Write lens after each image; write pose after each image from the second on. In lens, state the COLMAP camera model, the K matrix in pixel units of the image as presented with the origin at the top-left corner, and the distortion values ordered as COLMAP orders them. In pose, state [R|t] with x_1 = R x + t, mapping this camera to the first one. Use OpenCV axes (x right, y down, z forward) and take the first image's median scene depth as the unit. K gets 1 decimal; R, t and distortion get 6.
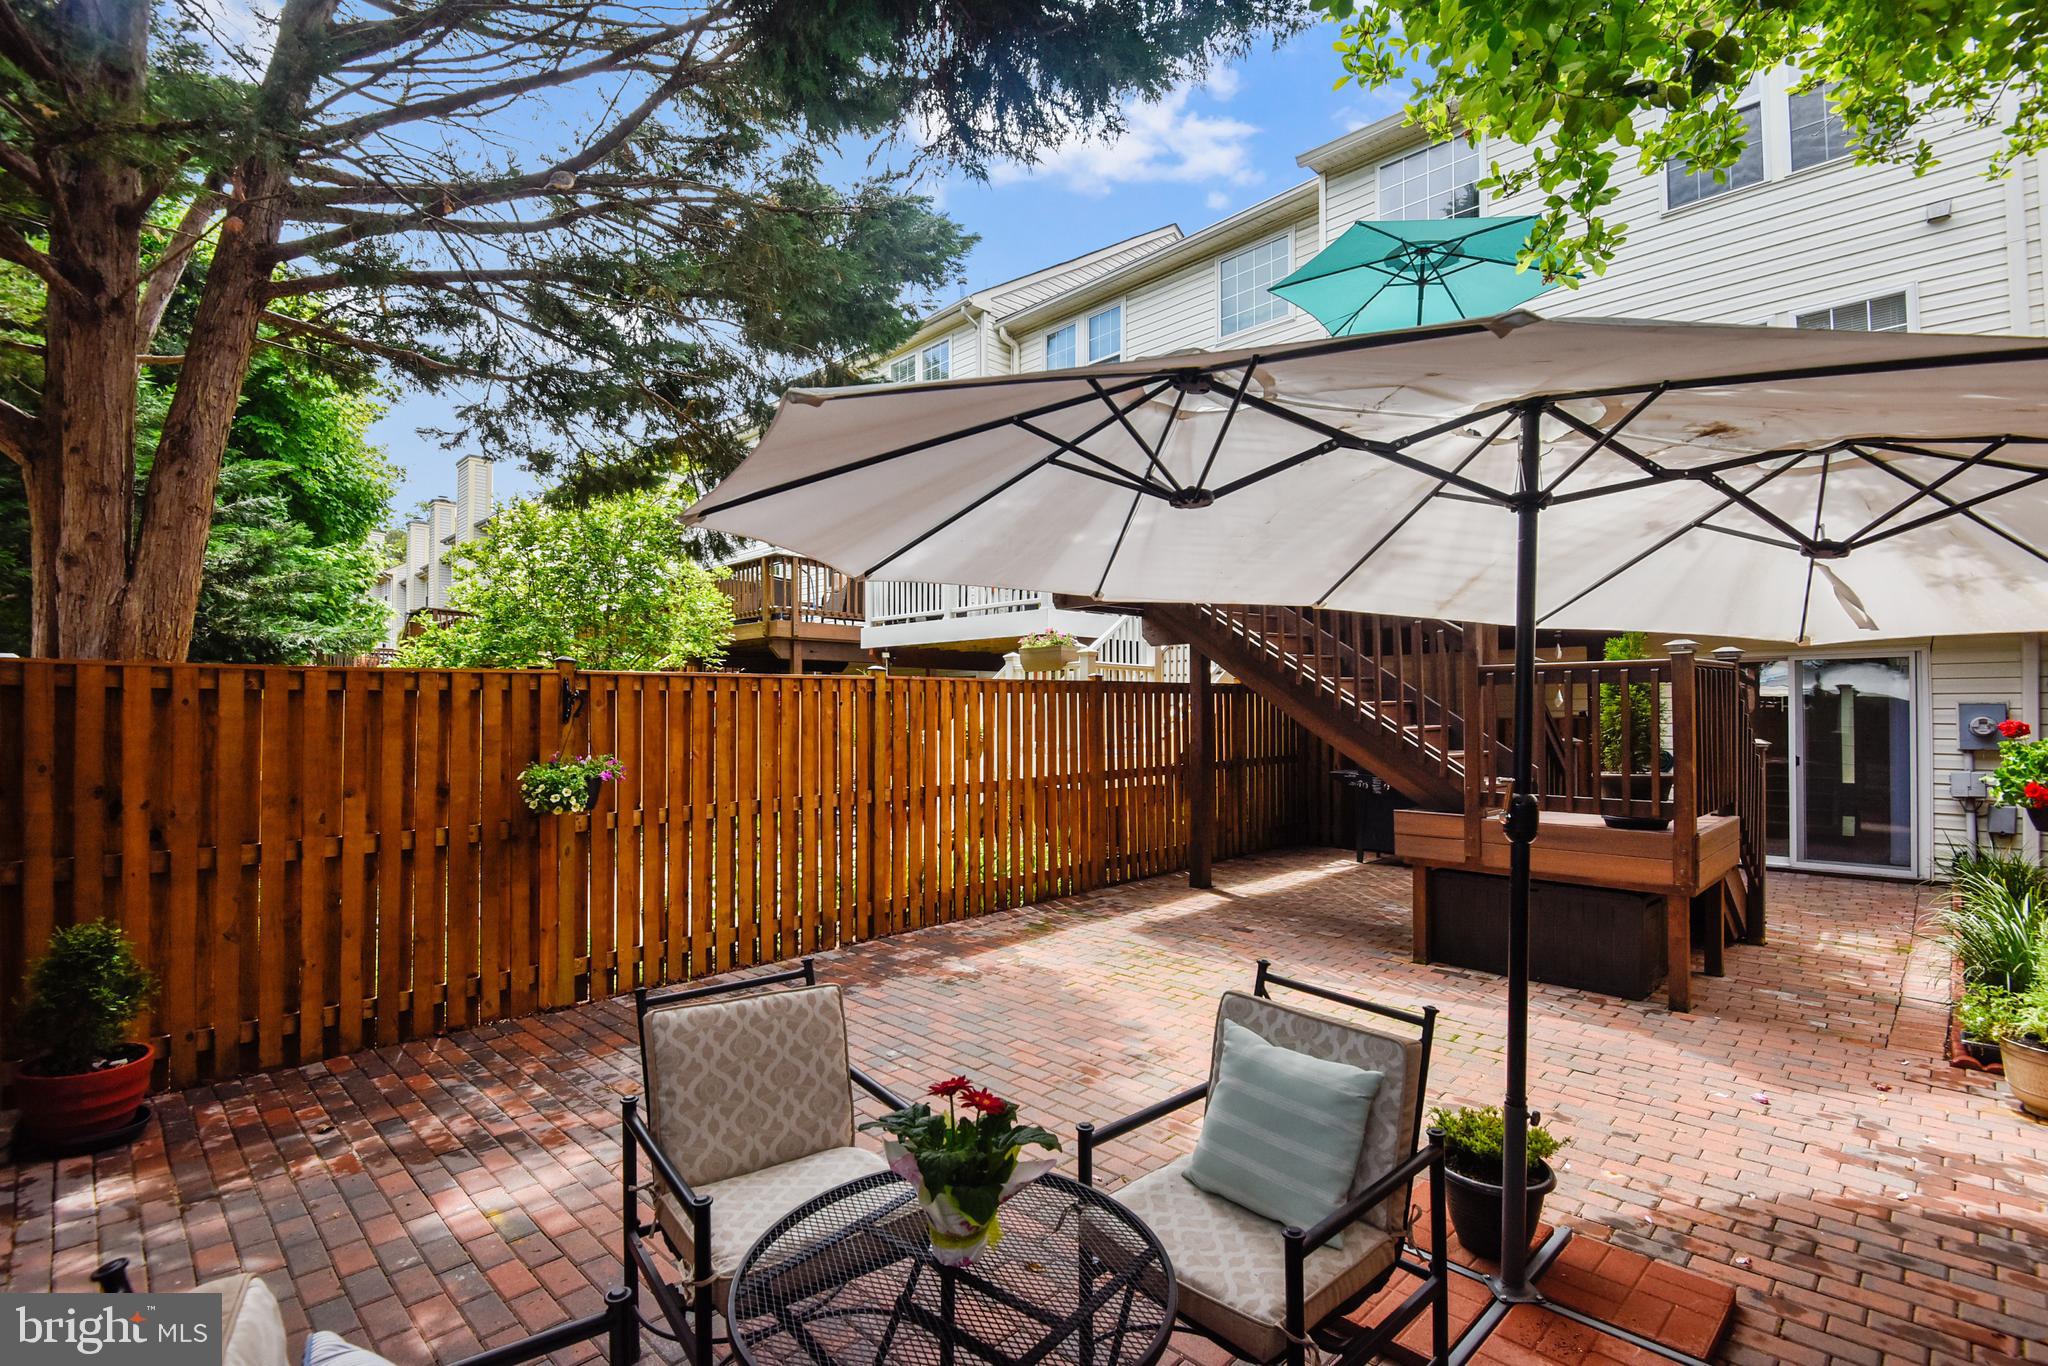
lens RADIAL K [[939.1, 0, 1021.4], [0, 939.1, 695.3], [0, 0, 1]] dist [0.001090, -0.014100]
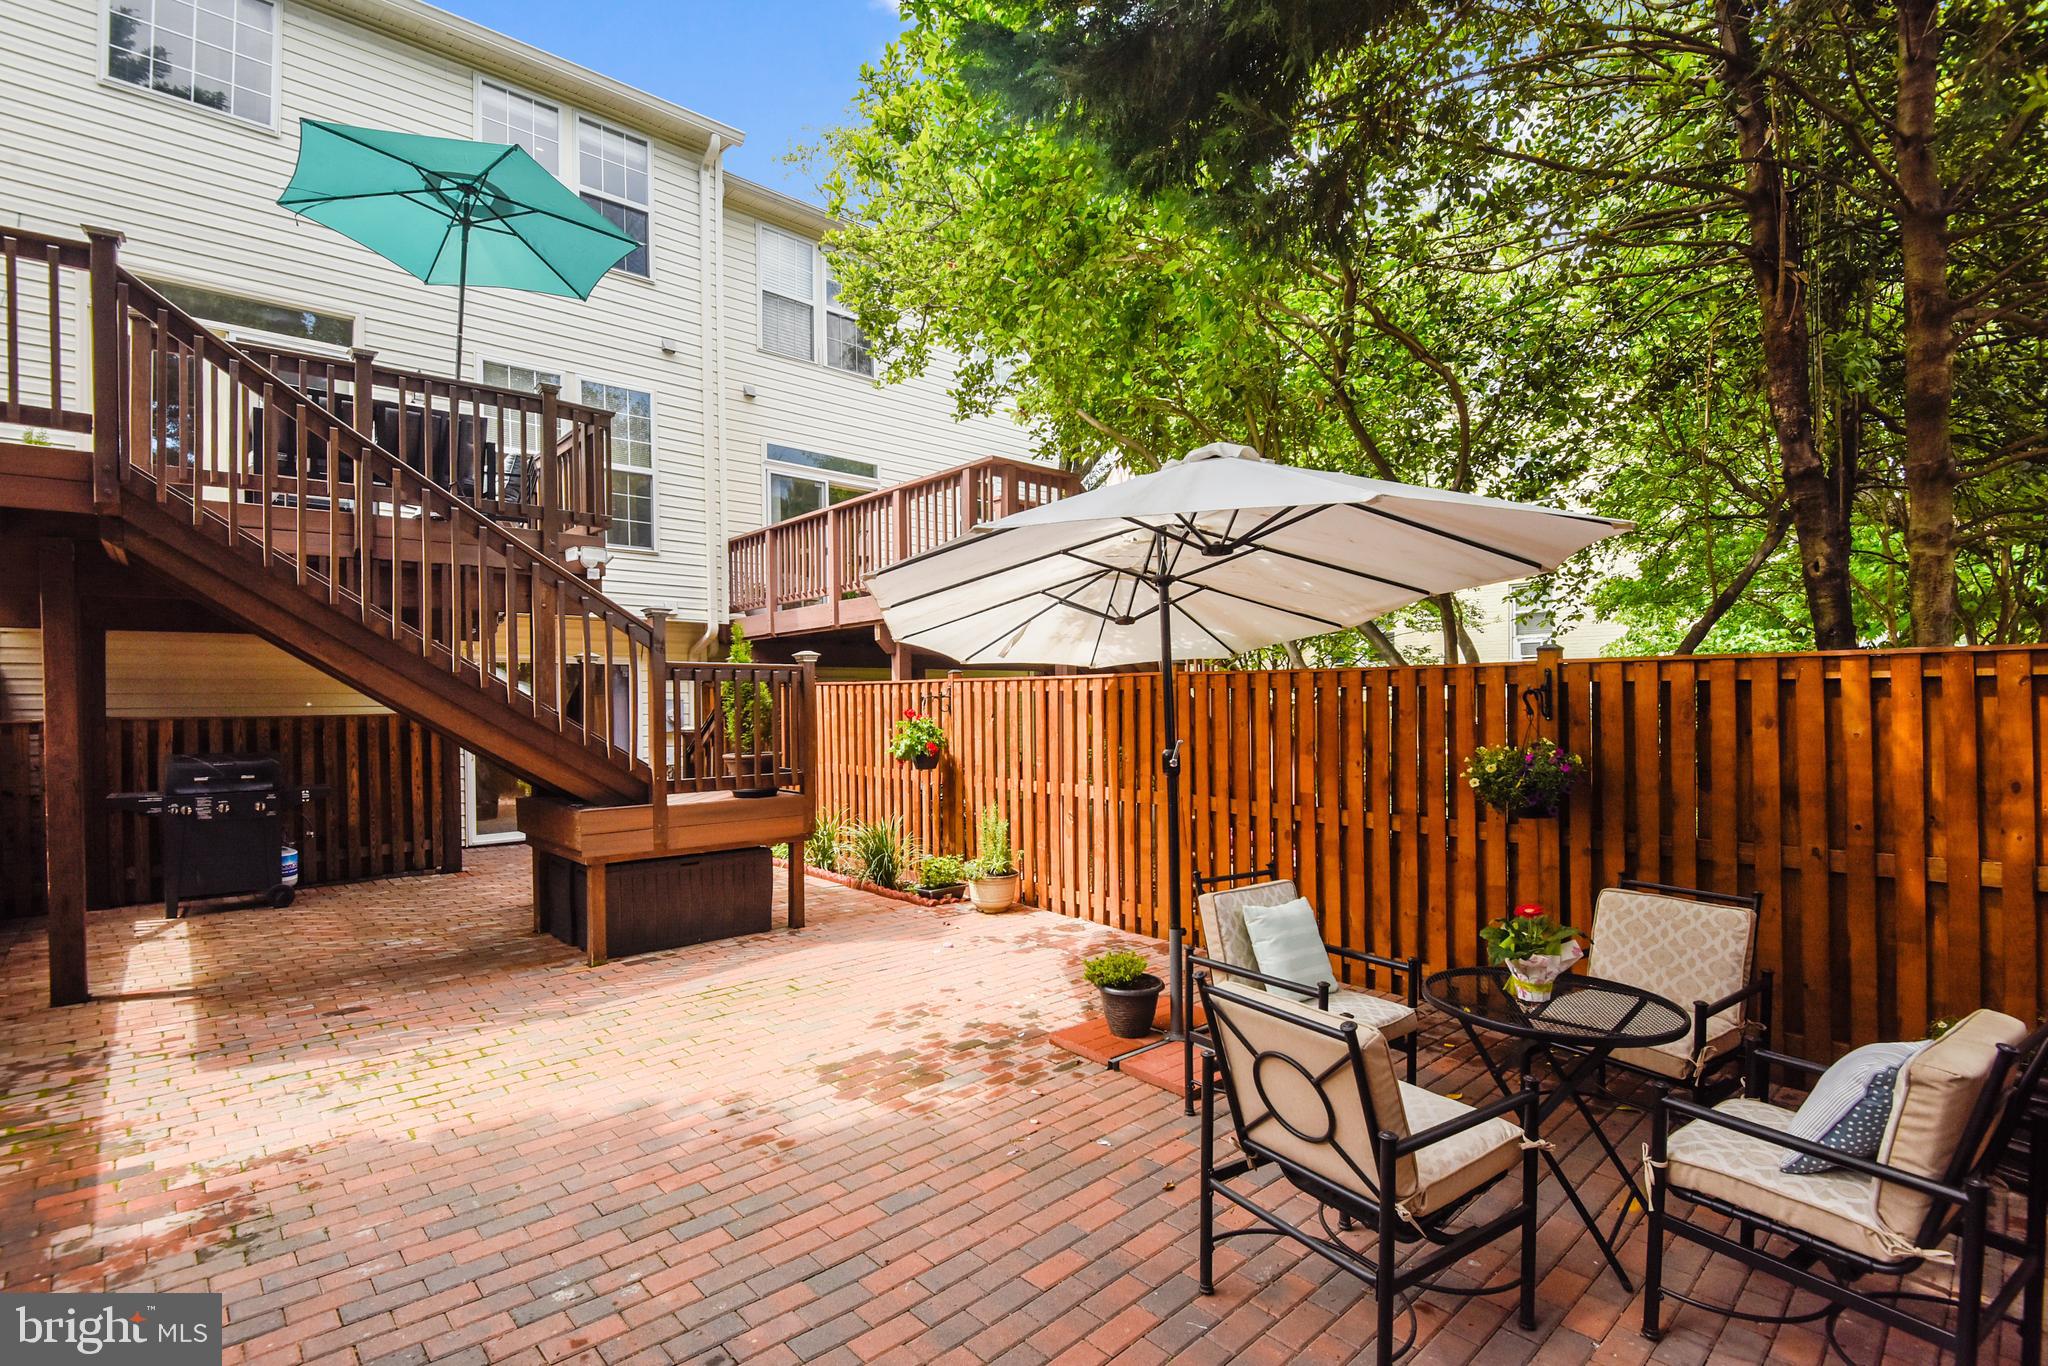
lens RADIAL K [[939.1, 0, 1021.4], [0, 939.1, 695.3], [0, 0, 1]] dist [0.001090, -0.014100]
pose [[0.044242, 0.007471, 0.998993, -0.752052], [-0.010752, 0.999918, -0.007002, 0.011674], [-0.998963, -0.010432, 0.044319, 0.742552]]
